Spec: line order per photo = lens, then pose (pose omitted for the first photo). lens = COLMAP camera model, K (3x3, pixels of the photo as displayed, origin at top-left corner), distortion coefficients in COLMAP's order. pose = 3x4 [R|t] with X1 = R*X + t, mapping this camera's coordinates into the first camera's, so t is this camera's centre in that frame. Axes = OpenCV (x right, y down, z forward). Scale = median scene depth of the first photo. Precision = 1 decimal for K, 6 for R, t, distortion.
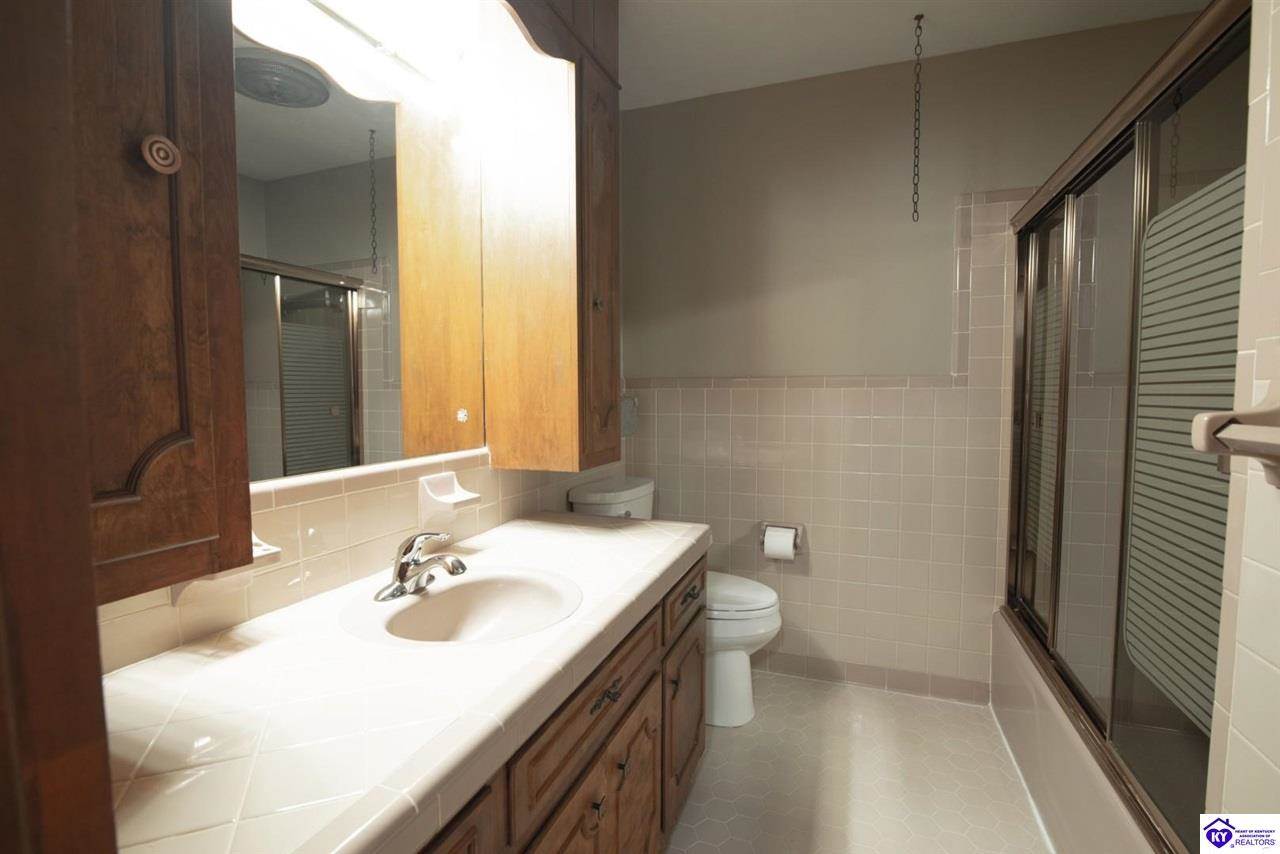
lens RADIAL K [[590.0, 0, 640.6], [0, 590.0, 428.2], [0, 0, 1]] dist [-0.020837, 0.000356]
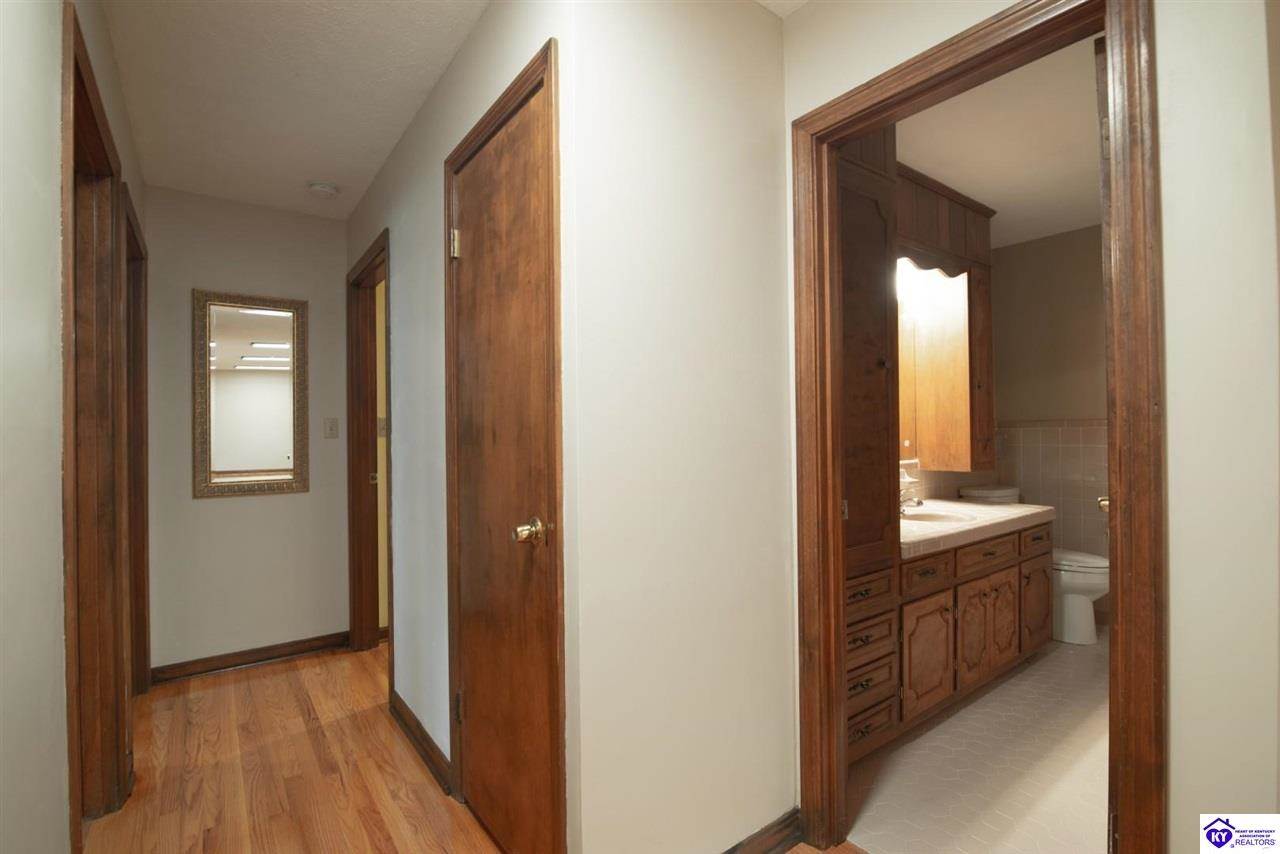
lens RADIAL K [[590.0, 0, 633.4], [0, 590.0, 428.0], [0, 0, 1]] dist [-0.020837, 0.000356]
pose [[0.835389, -0.010942, -0.549550, 0.031011], [-0.024199, 0.998100, -0.056659, 0.063975], [0.549126, 0.060630, 0.833537, -1.218336]]
